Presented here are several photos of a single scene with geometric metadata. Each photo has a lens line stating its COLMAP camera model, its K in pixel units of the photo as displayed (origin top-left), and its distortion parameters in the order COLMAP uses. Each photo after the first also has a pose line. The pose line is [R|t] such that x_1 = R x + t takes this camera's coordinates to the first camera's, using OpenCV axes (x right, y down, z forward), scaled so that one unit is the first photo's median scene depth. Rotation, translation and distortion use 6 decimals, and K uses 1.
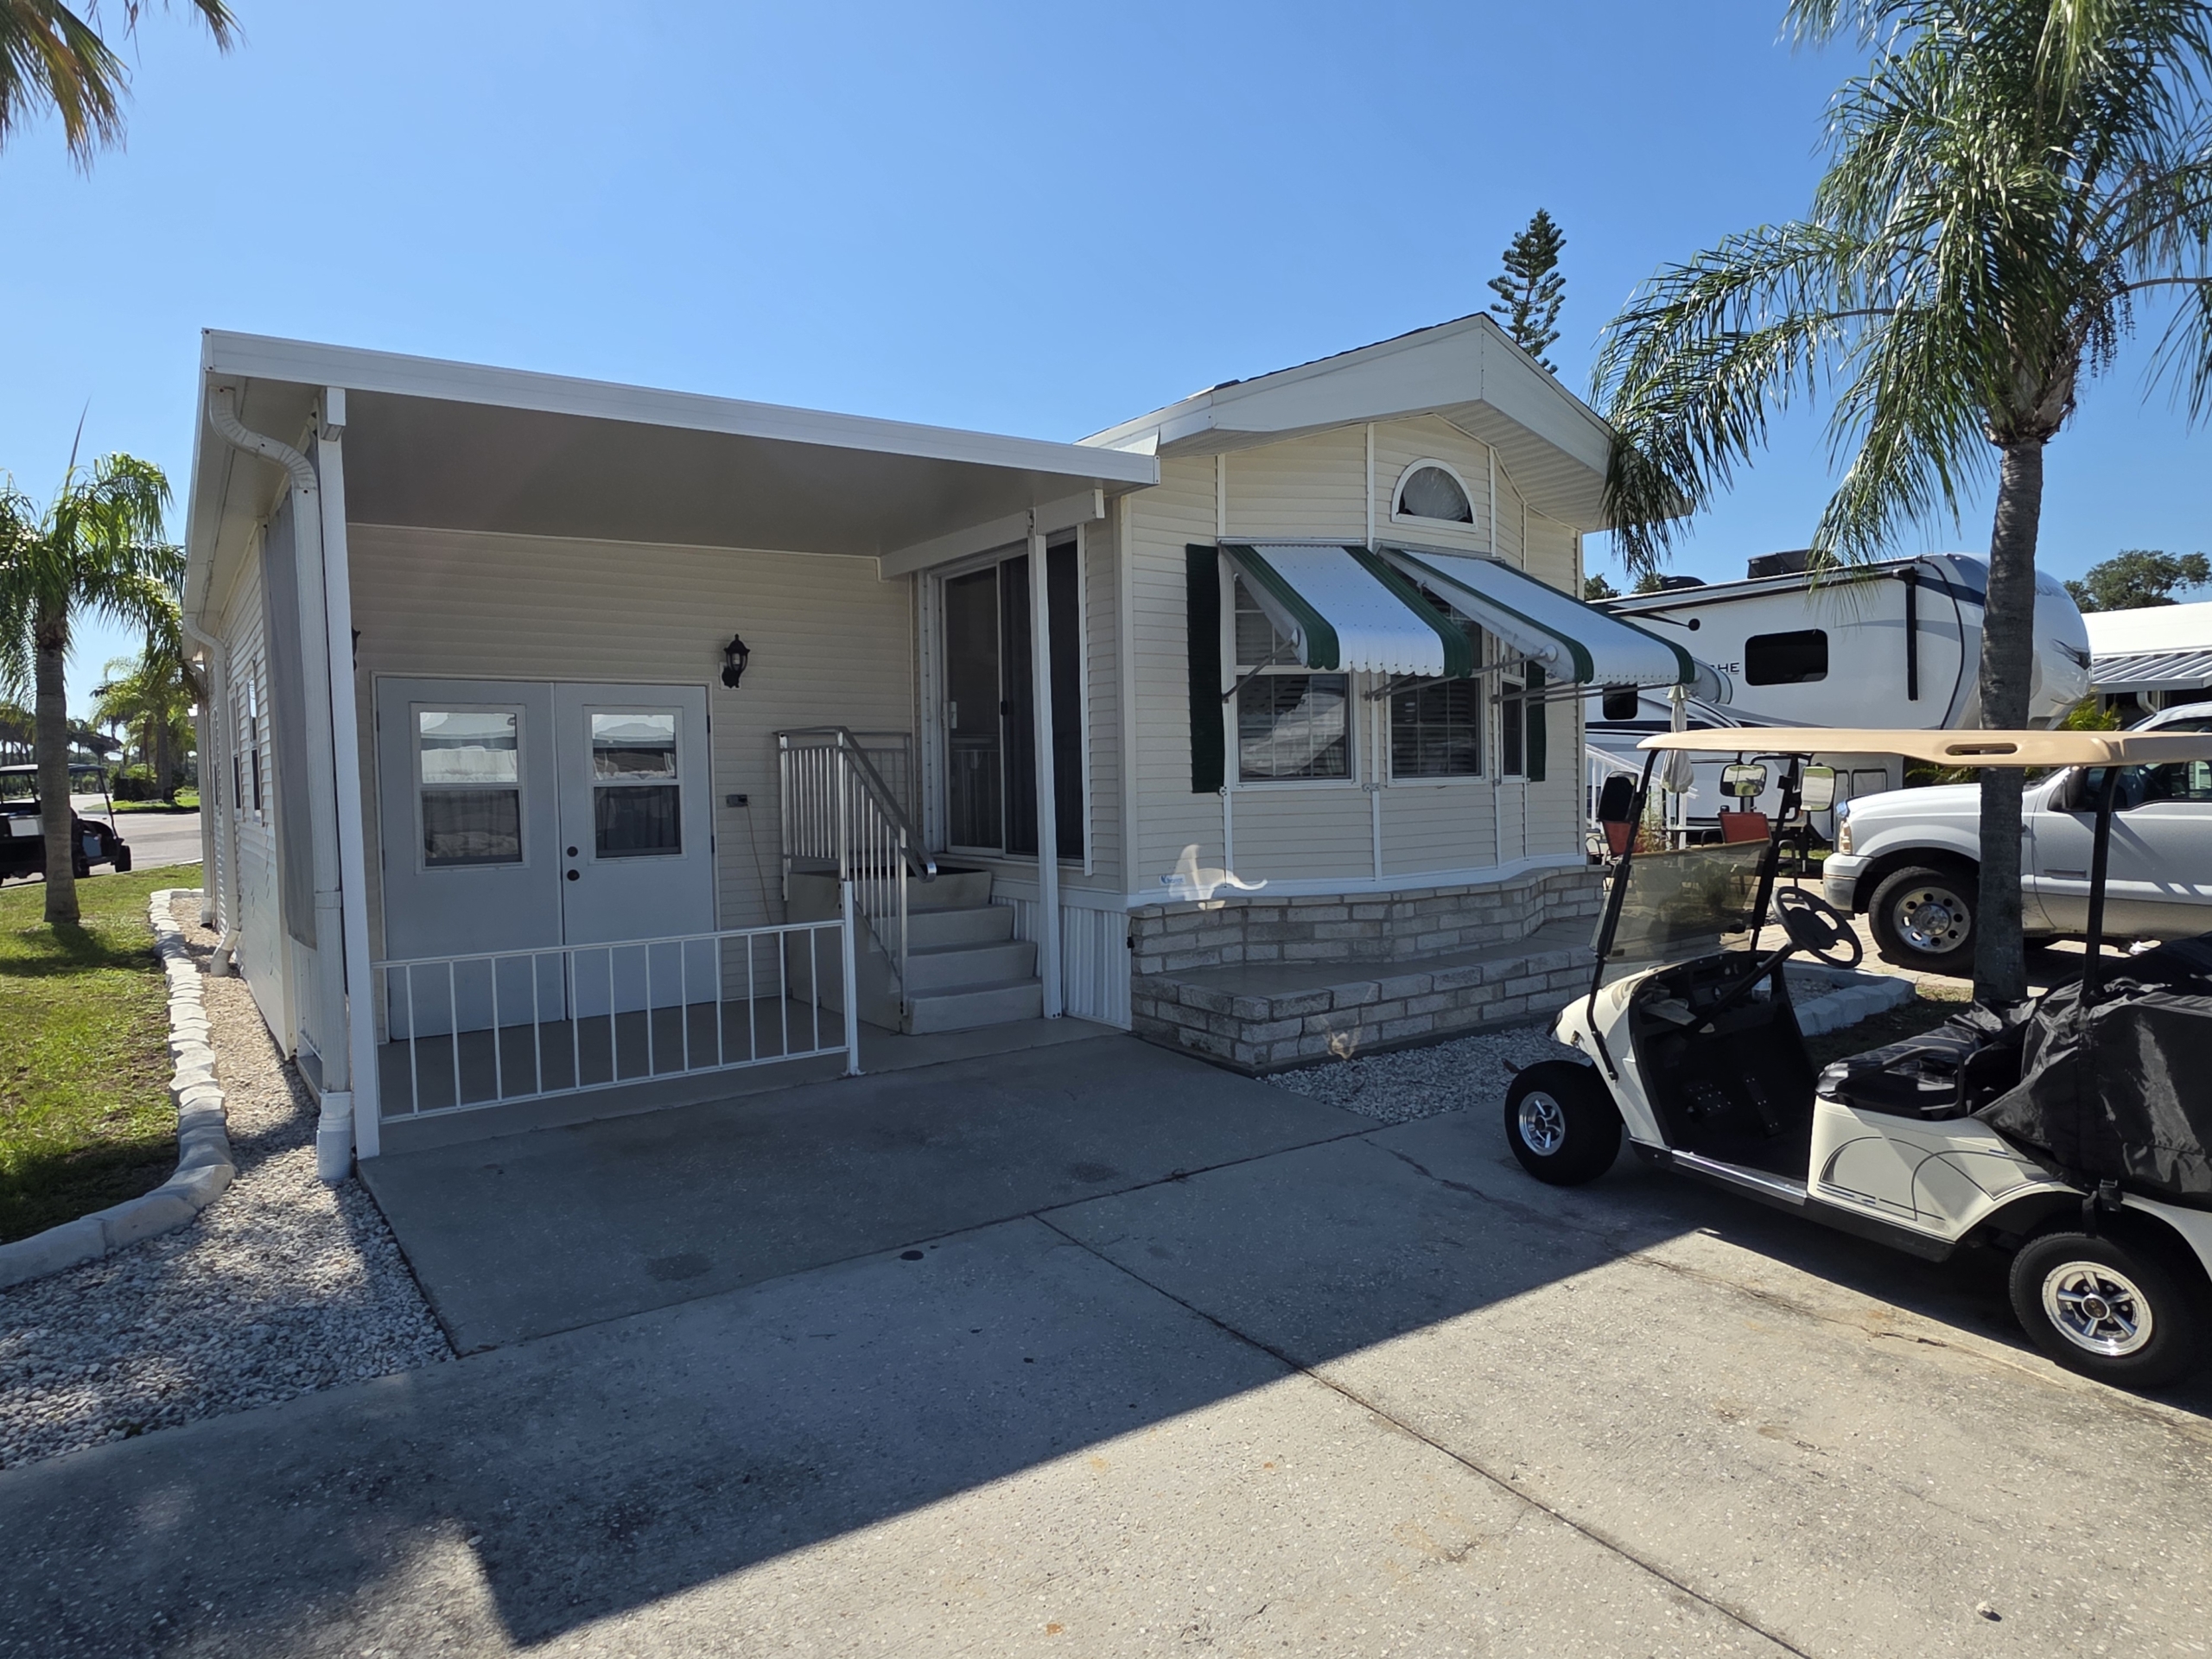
lens RADIAL K [[1247.2, 0, 1106.0], [0, 1247.2, 829.5], [0, 0, 1]] dist [-0.000455, -0.000002]
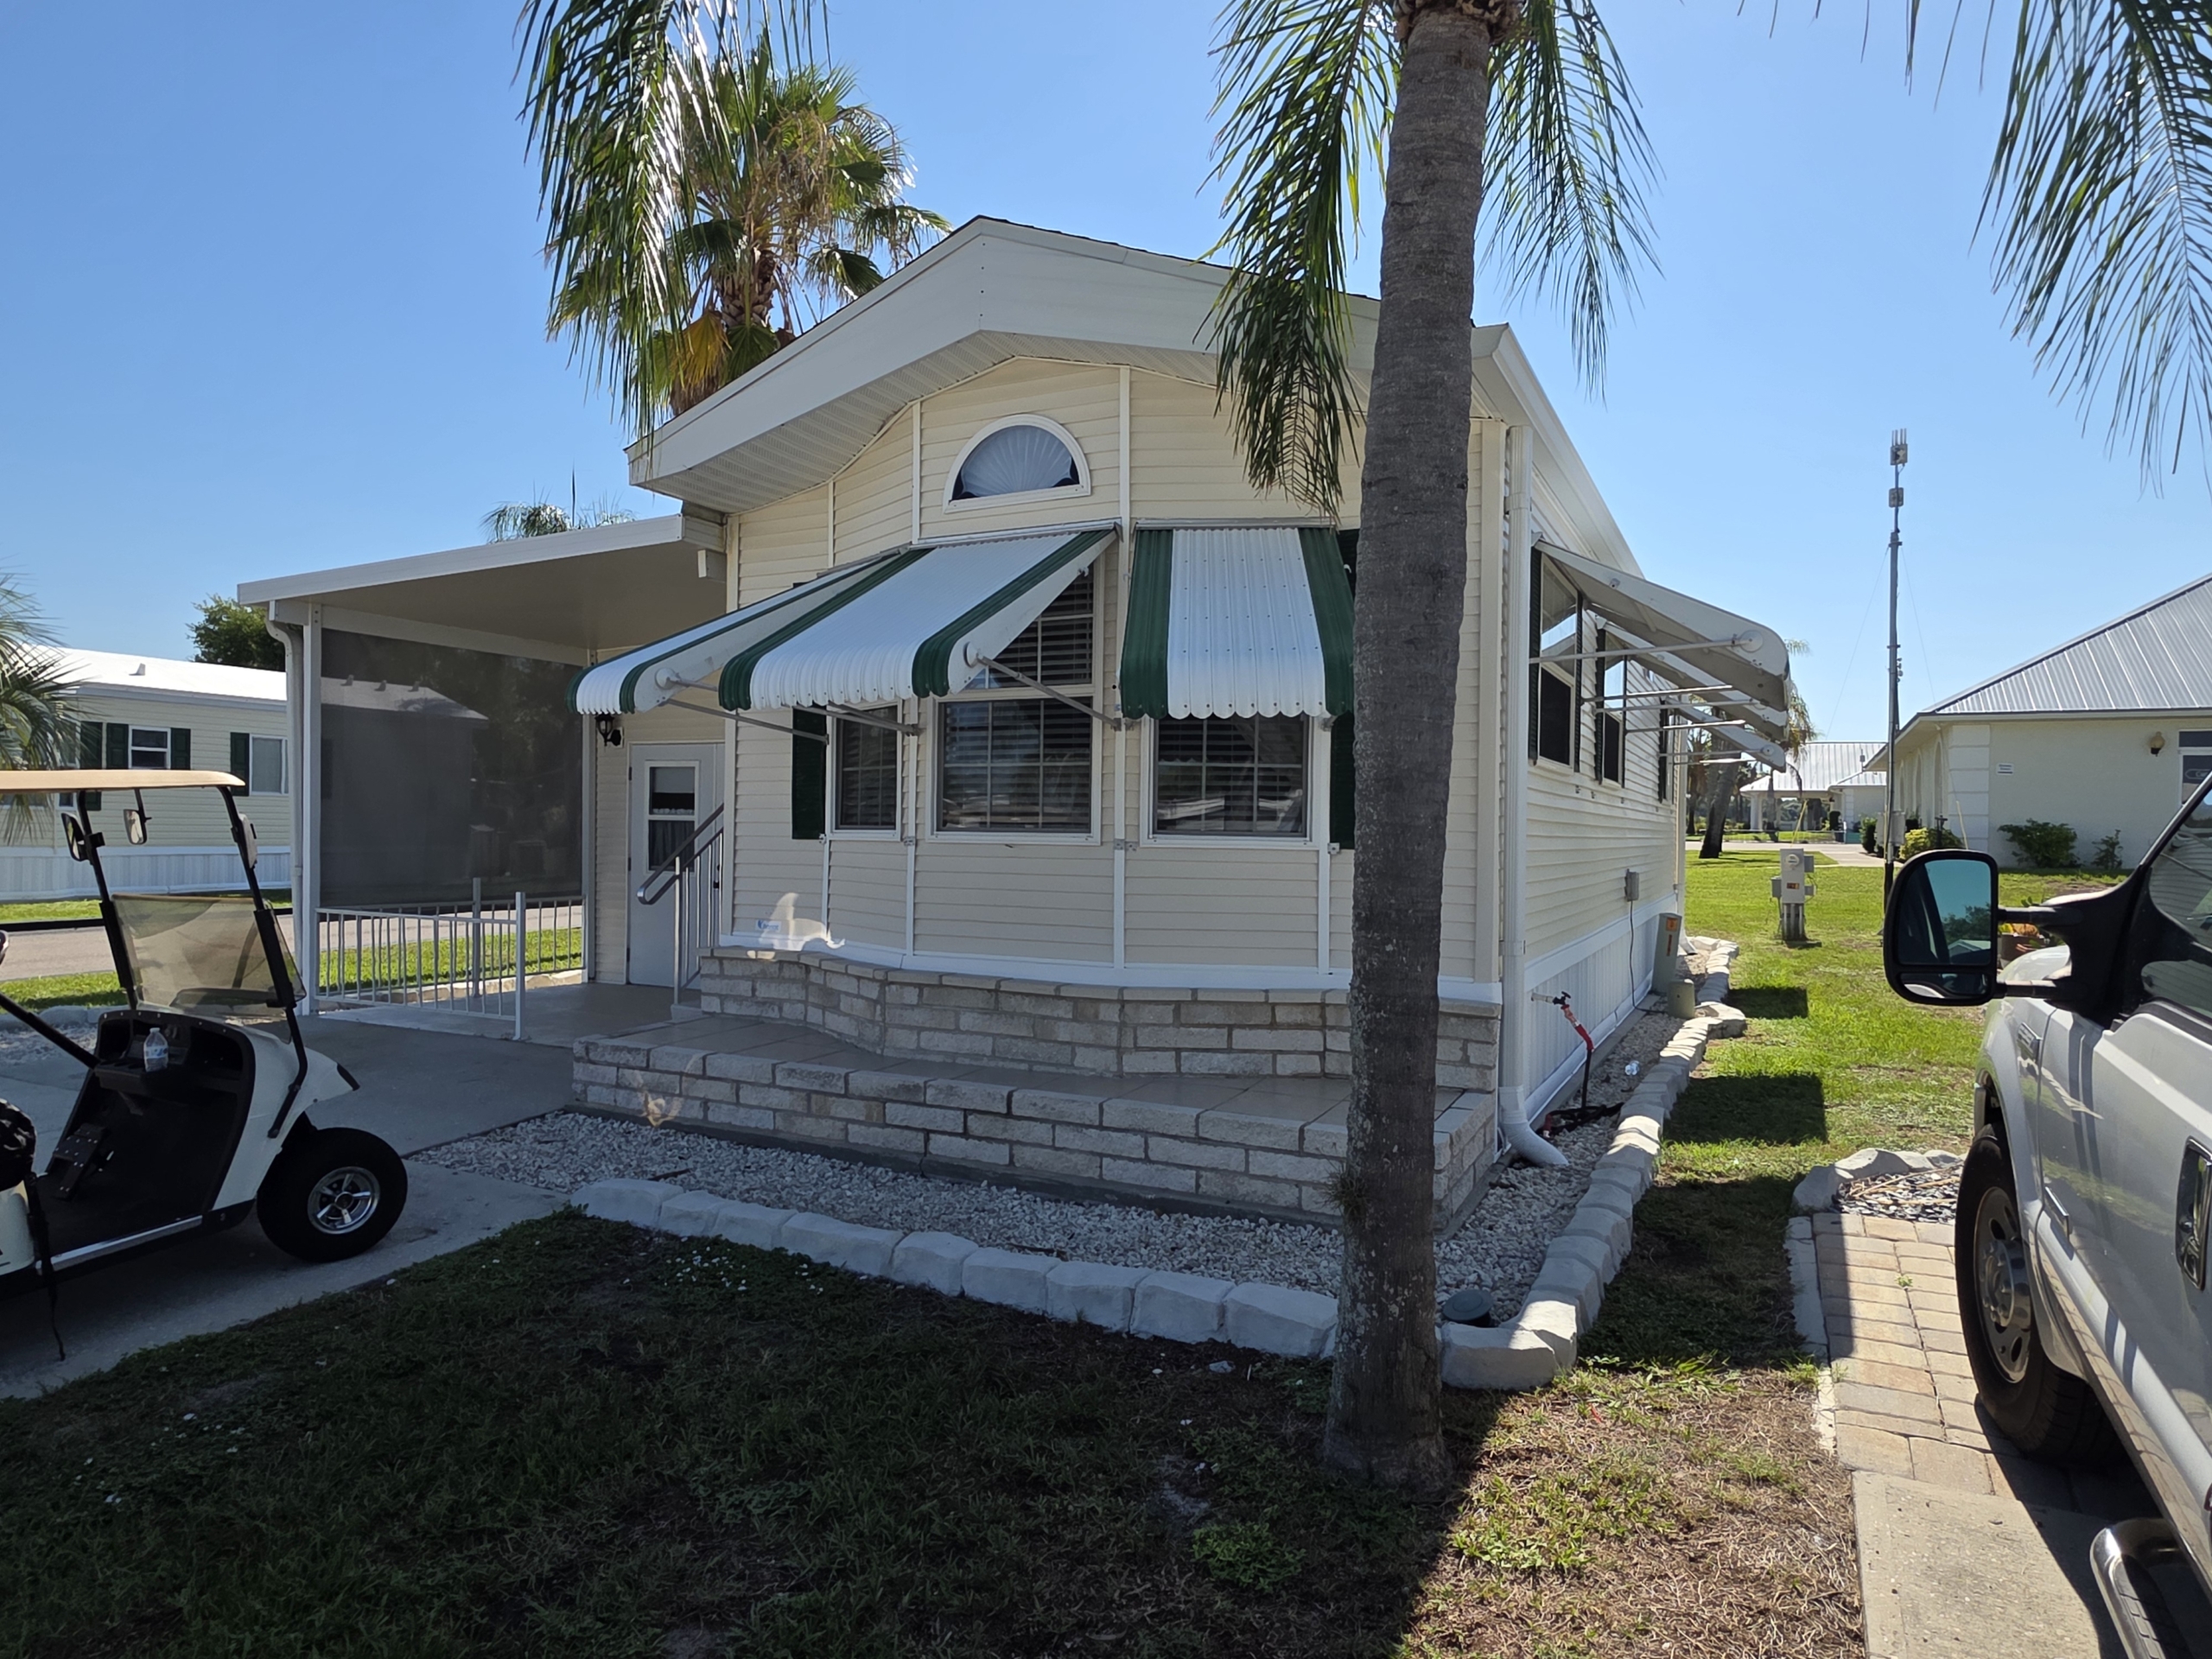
lens RADIAL K [[1299.2, 0, 1106.0], [0, 1299.2, 829.5], [0, 0, 1]] dist [0.001071, 0.000225]
pose [[0.466870, 0.024537, -0.883985, 1.069498], [-0.061961, 0.998066, -0.005021, -0.046336], [0.882152, 0.057117, 0.467488, 0.741691]]
